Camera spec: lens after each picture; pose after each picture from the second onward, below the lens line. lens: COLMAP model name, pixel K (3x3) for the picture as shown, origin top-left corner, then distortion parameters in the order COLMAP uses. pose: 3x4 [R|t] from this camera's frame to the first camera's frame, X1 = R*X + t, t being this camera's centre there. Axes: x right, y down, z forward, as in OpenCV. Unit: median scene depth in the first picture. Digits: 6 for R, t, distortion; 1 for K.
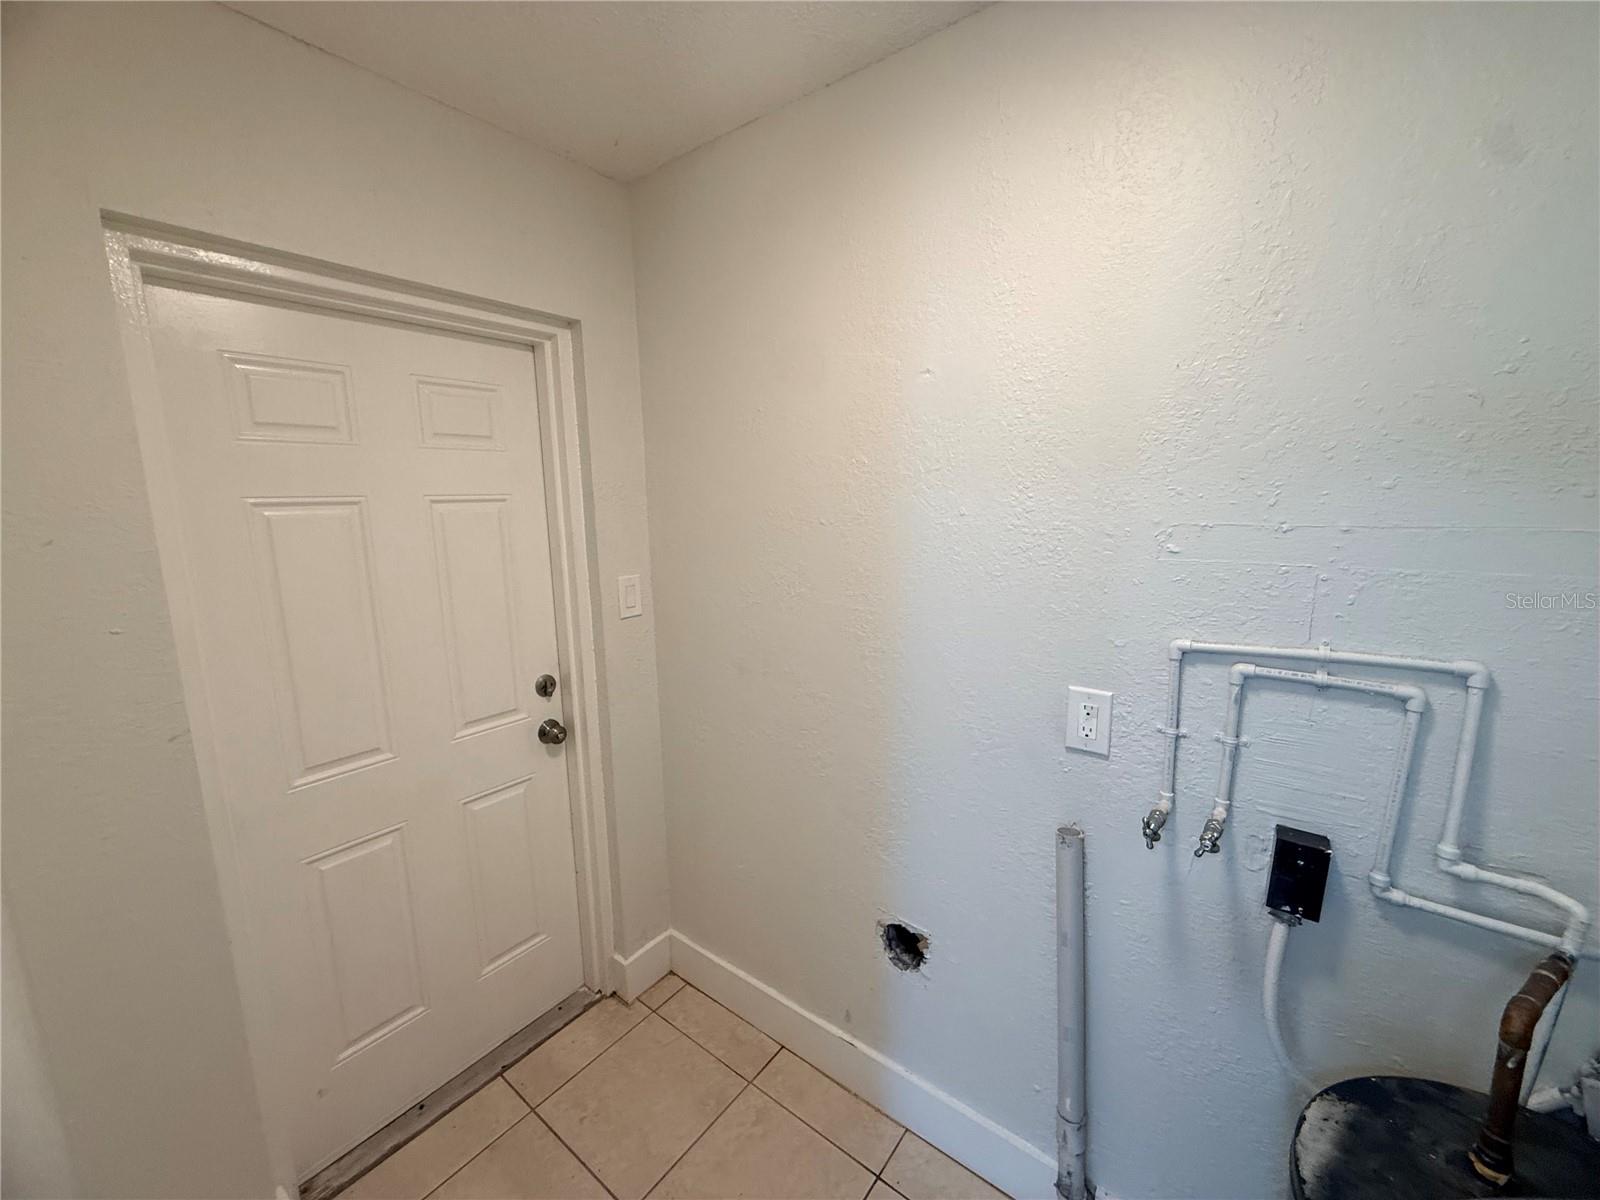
lens RADIAL K [[637.7, 0, 799.1], [0, 637.7, 605.7], [0, 0, 1]] dist [0.001505, 0.000100]
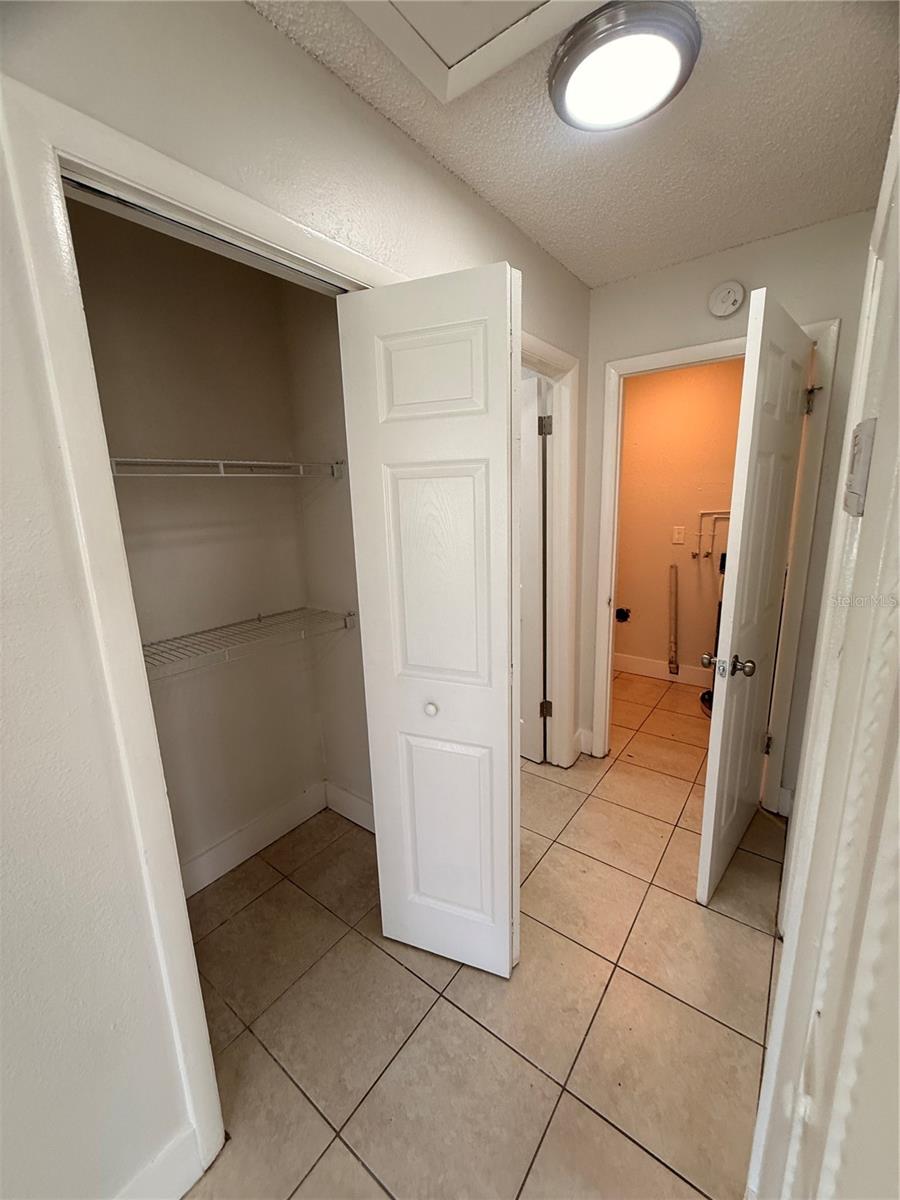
lens RADIAL K [[478.3, 0, 449.7], [0, 478.3, 597.0], [0, 0, 1]] dist [0.001505, 0.000100]
pose [[0.999948, -0.010074, 0.001726, -0.968883], [0.009980, 0.998824, 0.047453, 0.407177], [-0.002202, -0.047433, 0.998872, -1.963231]]
